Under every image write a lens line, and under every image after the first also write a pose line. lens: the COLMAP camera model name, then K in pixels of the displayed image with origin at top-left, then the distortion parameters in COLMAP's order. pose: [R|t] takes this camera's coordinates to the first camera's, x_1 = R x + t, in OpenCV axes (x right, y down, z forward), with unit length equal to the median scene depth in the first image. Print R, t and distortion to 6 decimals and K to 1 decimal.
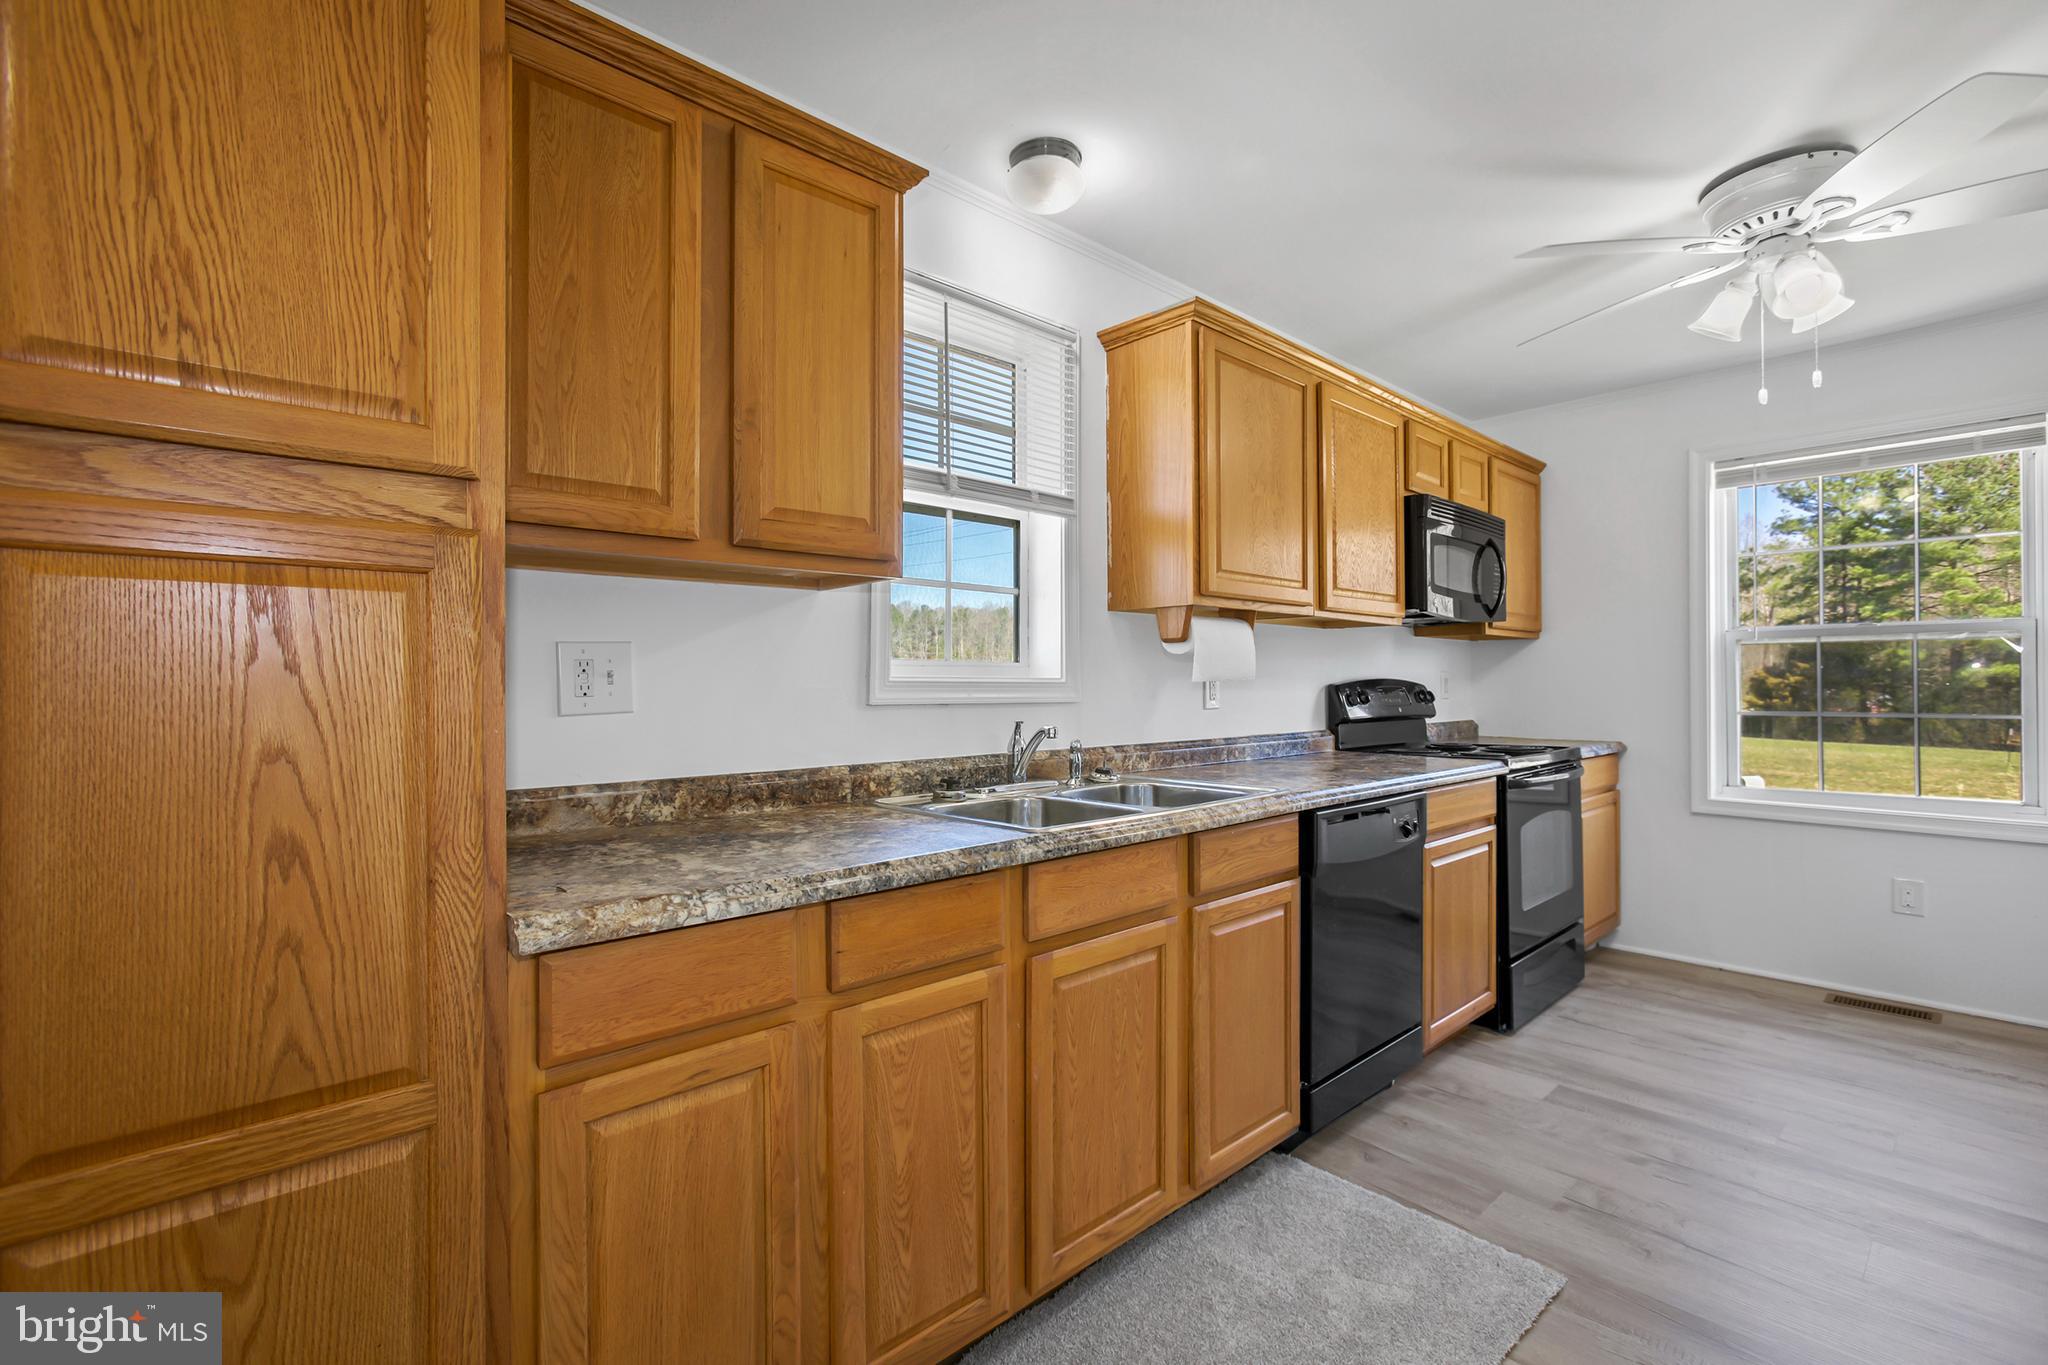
lens RADIAL K [[904.7, 0, 1017.8], [0, 904.7, 666.1], [0, 0, 1]] dist [-0.025704, 0.014815]
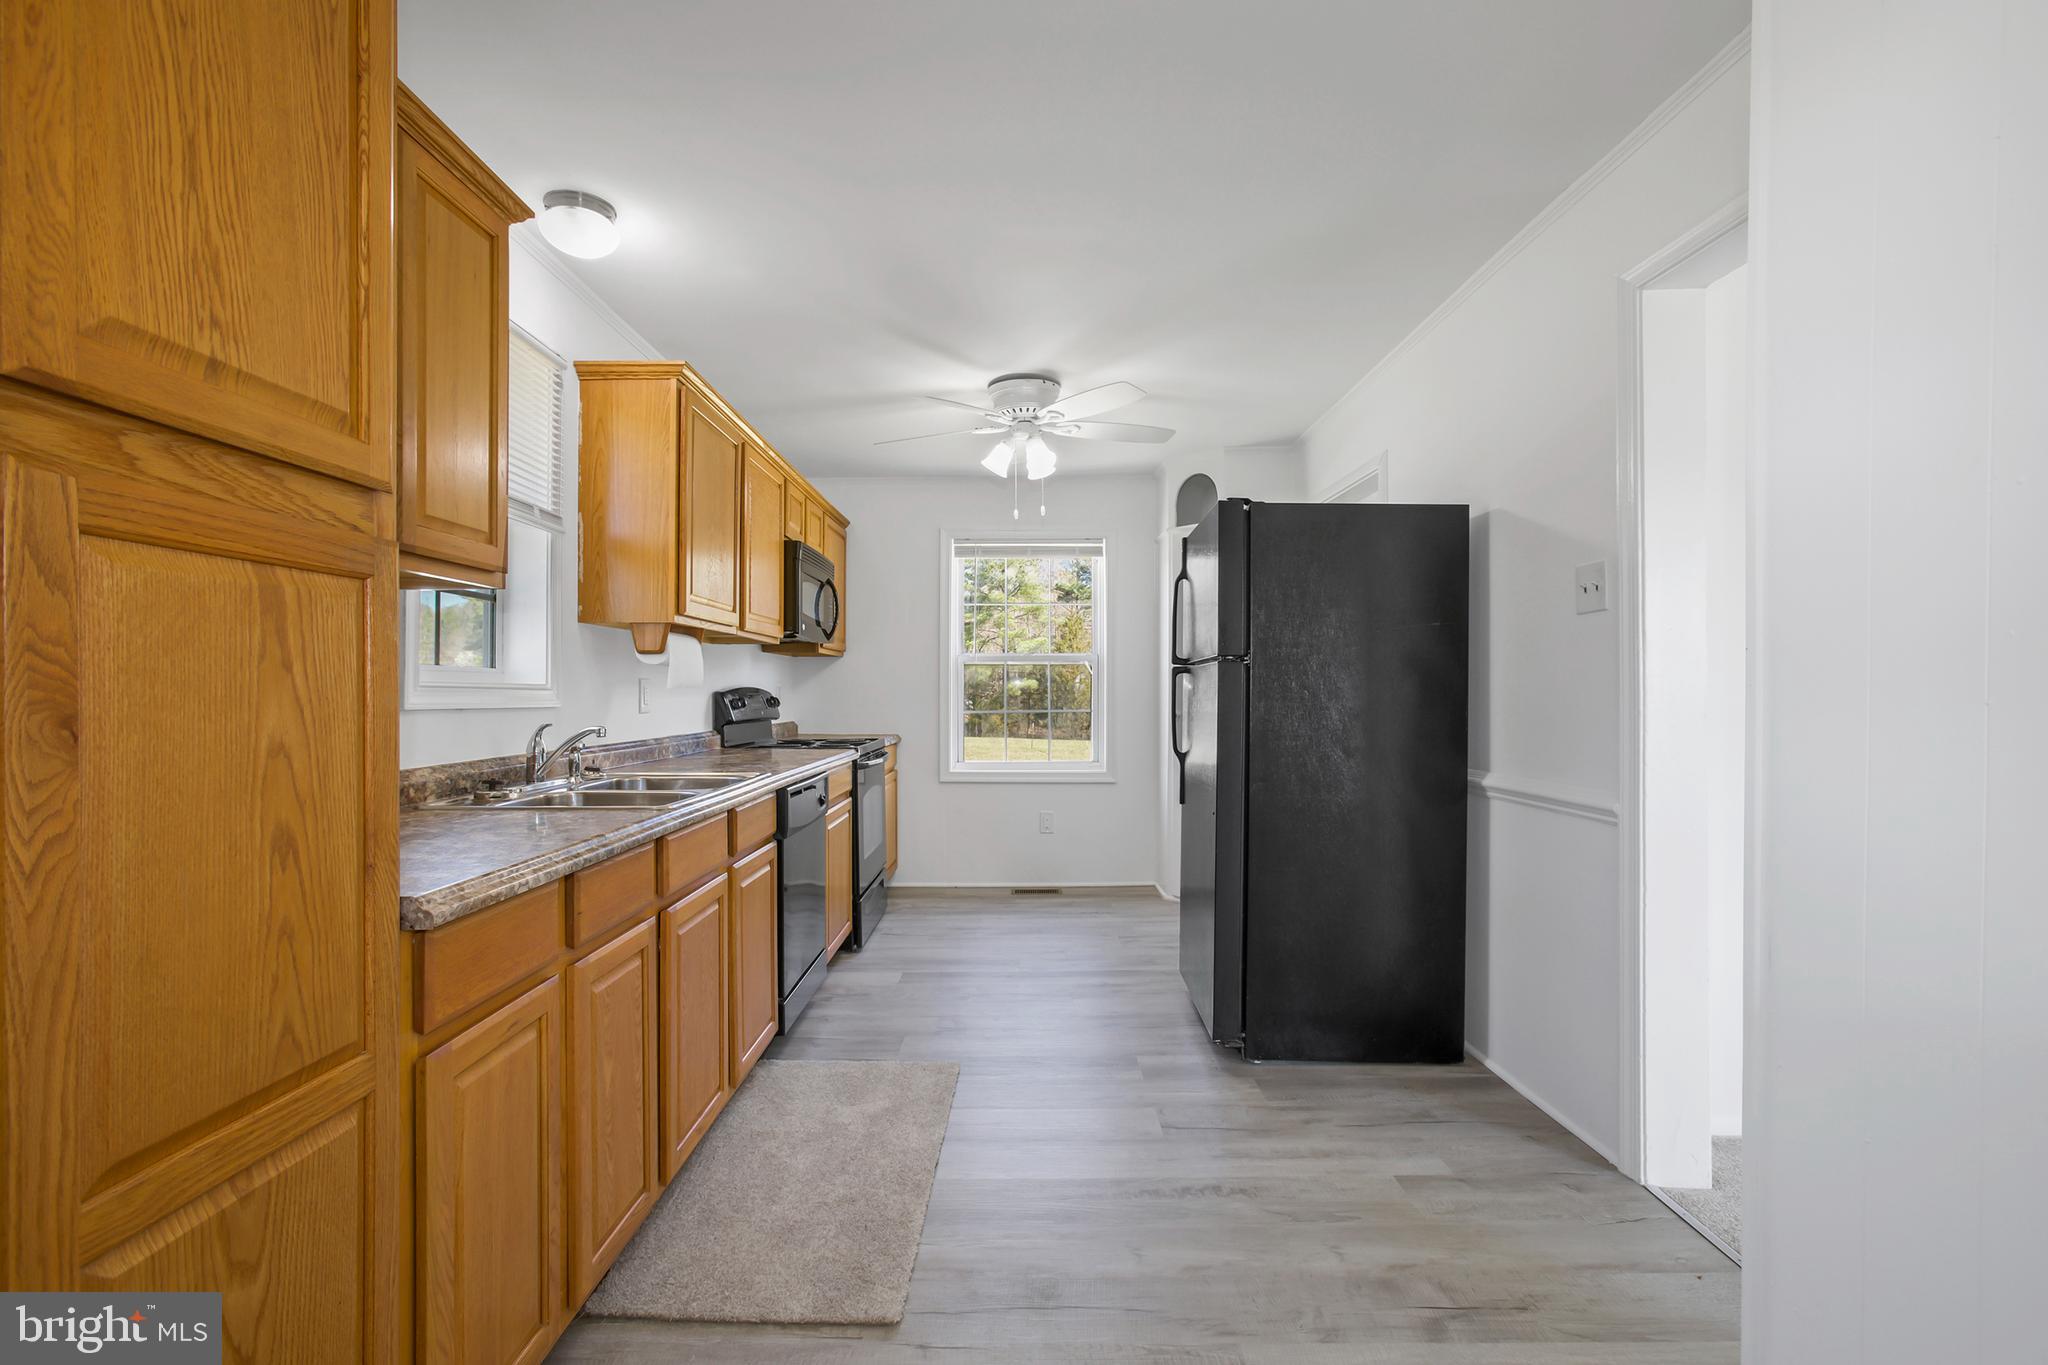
lens RADIAL K [[904.7, 0, 1017.8], [0, 904.7, 666.1], [0, 0, 1]] dist [-0.025704, 0.014815]
pose [[0.678785, 0.022858, 0.733982, -0.451294], [-0.014226, 0.999737, -0.017978, 0.004316], [-0.734200, 0.001762, 0.678931, -0.147397]]
